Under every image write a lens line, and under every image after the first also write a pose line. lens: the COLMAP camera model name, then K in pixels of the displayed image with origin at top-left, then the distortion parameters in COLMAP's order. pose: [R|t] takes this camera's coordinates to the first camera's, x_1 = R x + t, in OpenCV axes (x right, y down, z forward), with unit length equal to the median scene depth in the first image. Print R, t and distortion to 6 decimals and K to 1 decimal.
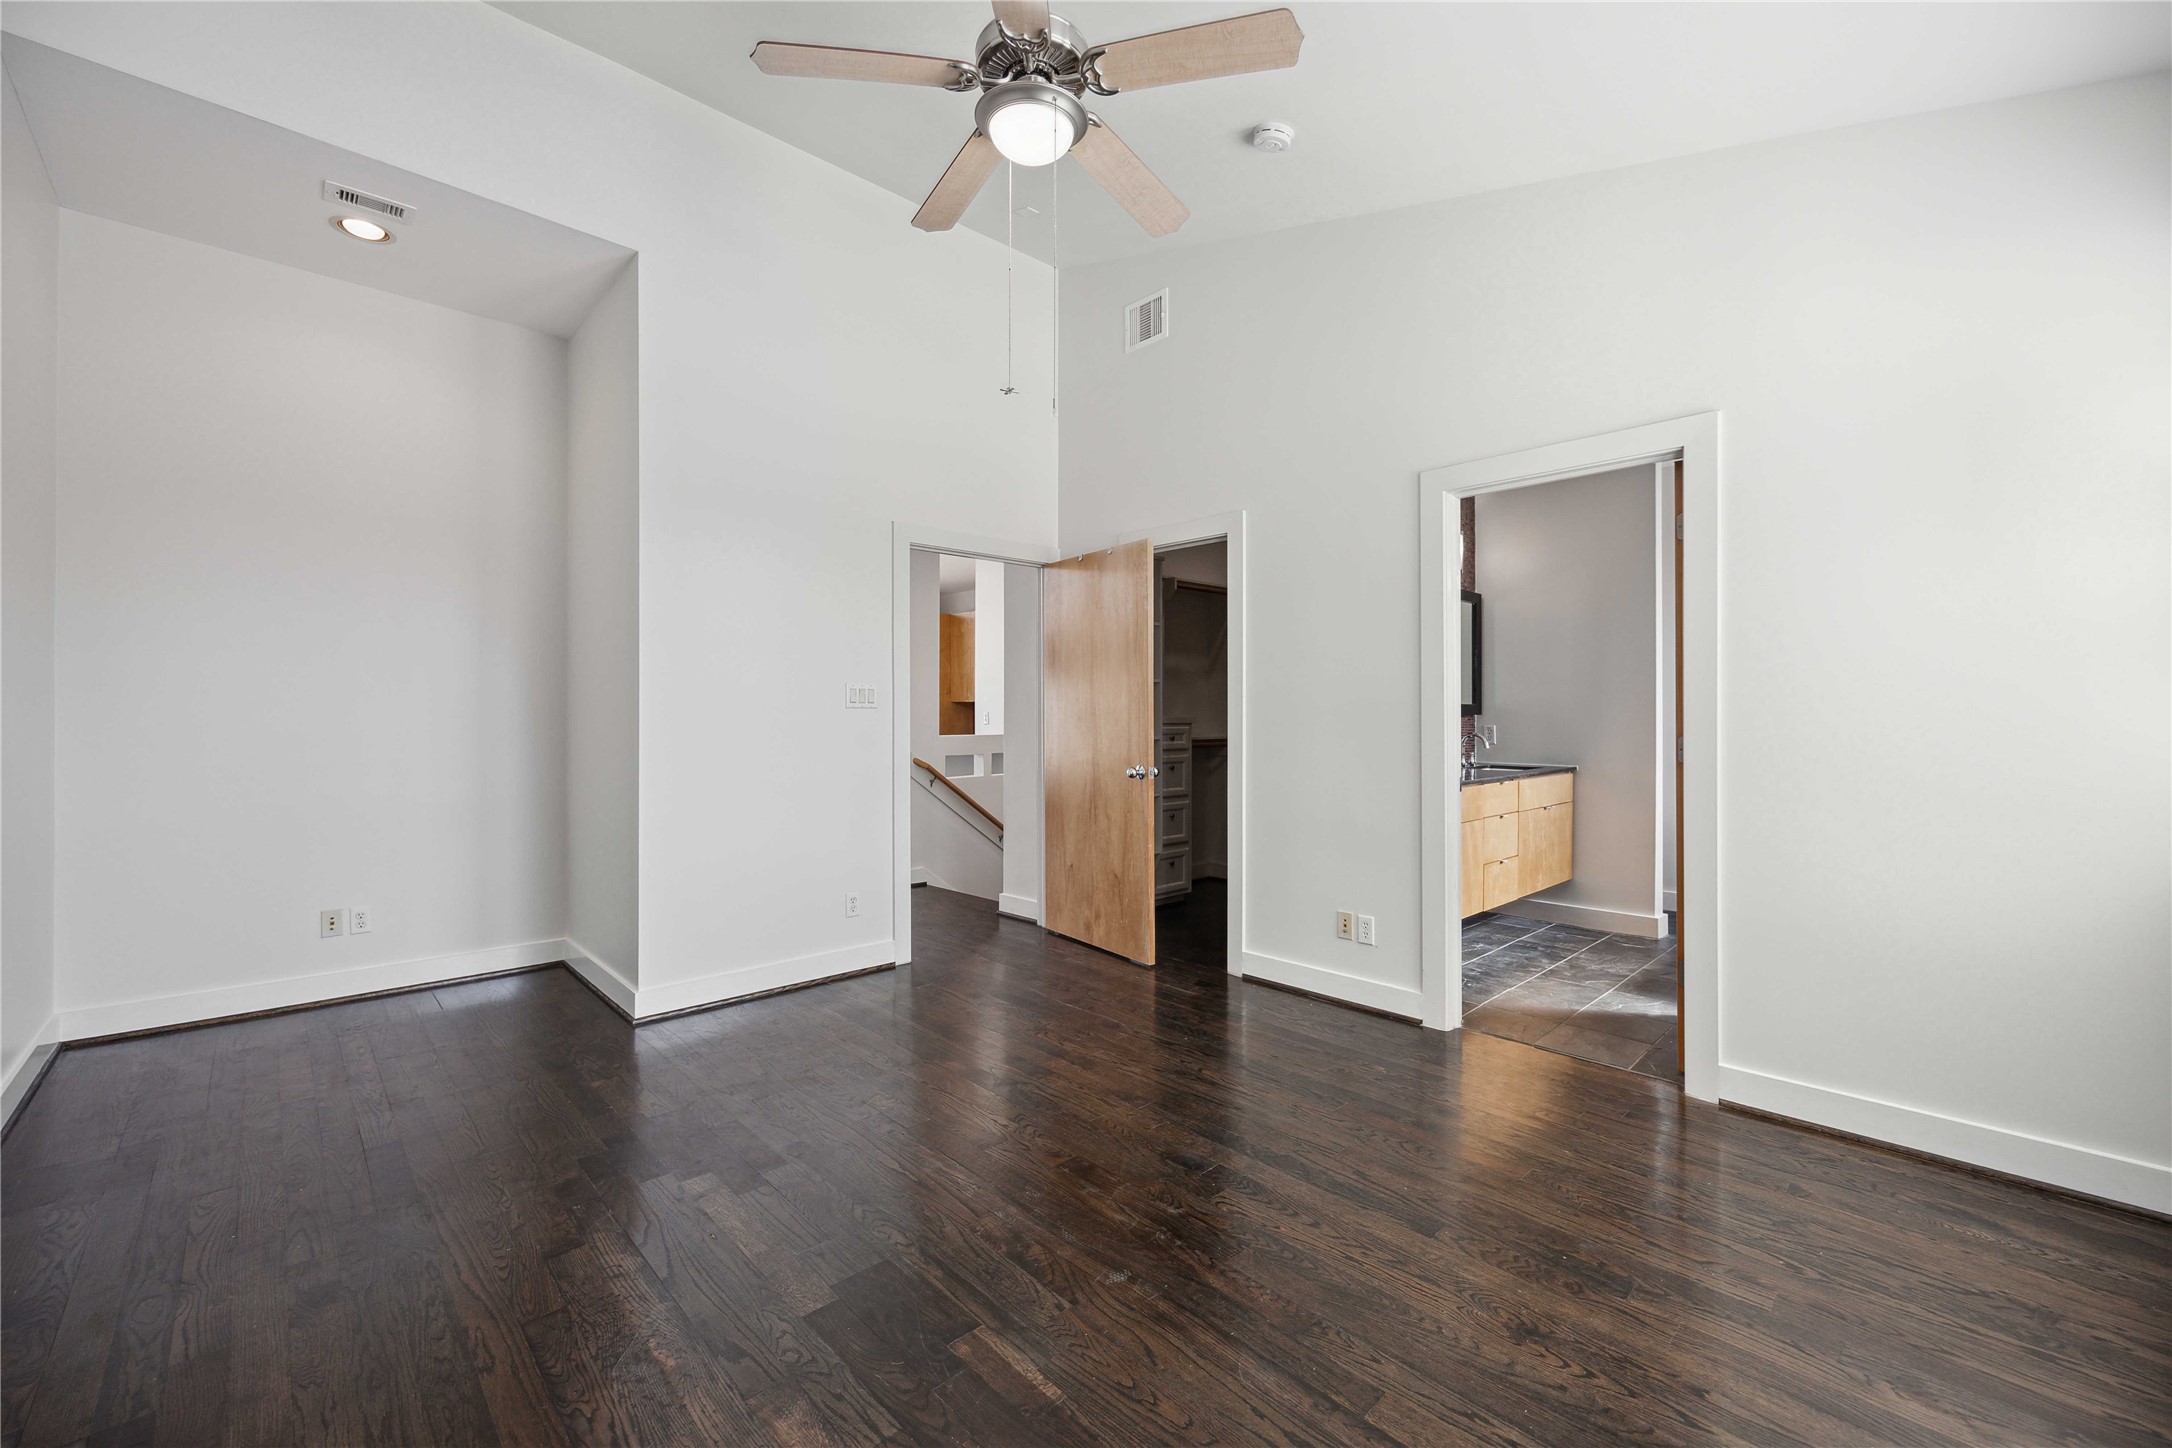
lens RADIAL K [[875.6, 0, 1082.4], [0, 875.6, 721.3], [0, 0, 1]] dist [-0.003417, -0.000250]
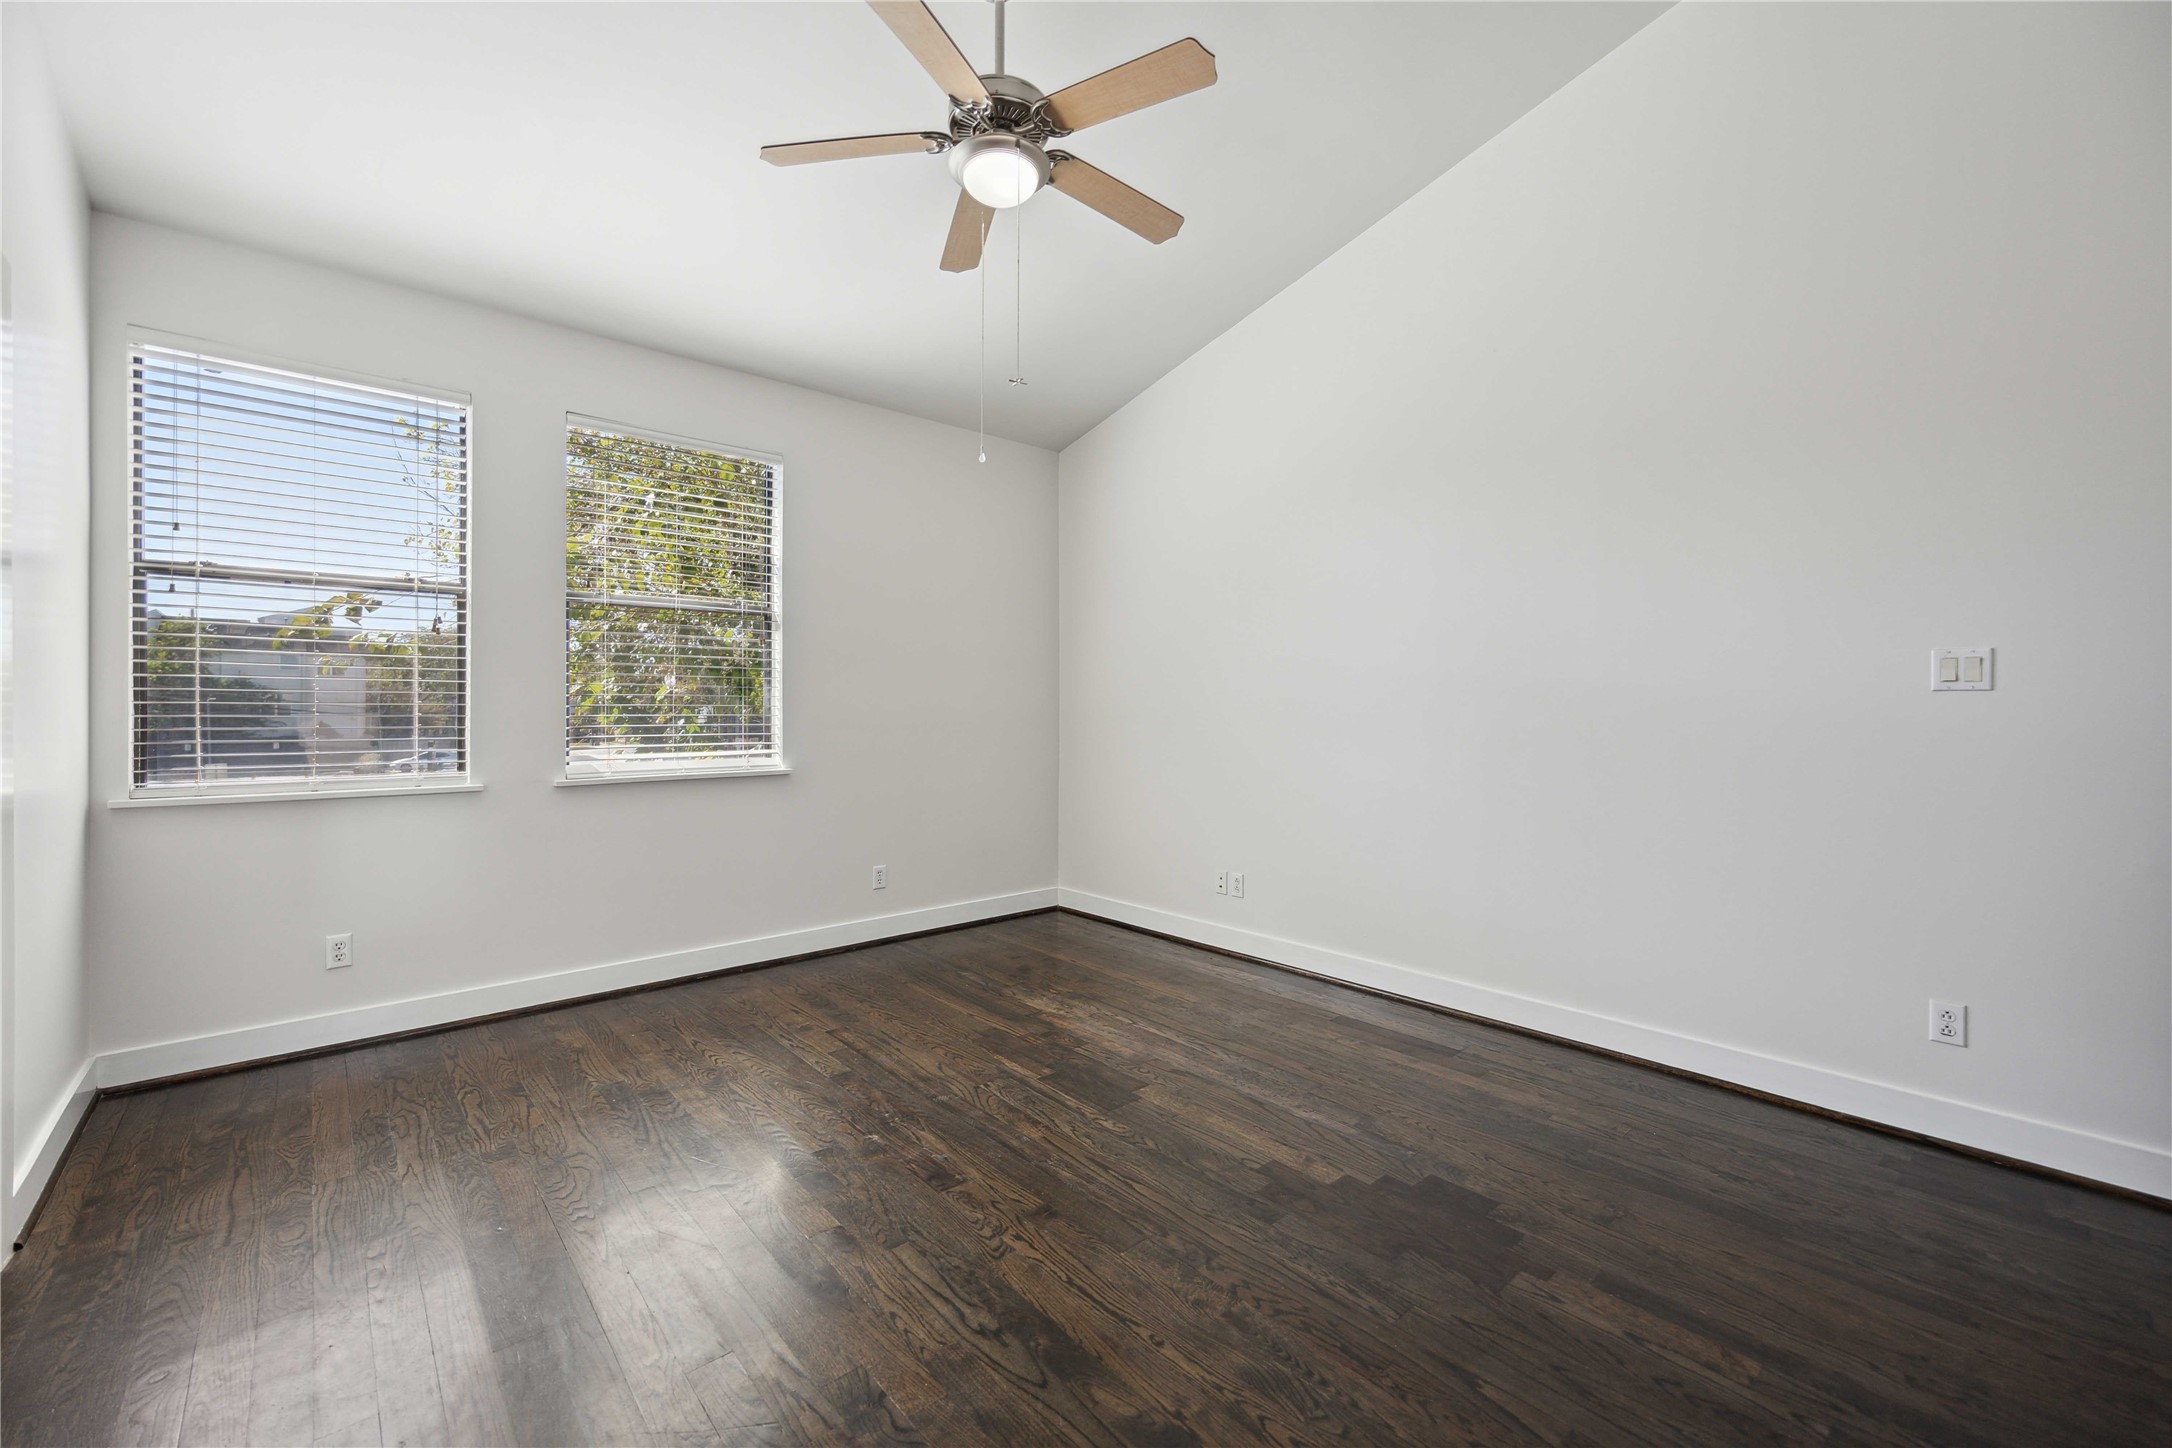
lens RADIAL K [[875.6, 0, 1091.3], [0, 875.6, 715.9], [0, 0, 1]] dist [-0.003417, -0.000250]
pose [[-0.999906, -0.002601, 0.013448, -0.235864], [-0.002532, 0.999983, 0.005168, 0.003354], [-0.013461, 0.005134, -0.999896, 2.604617]]
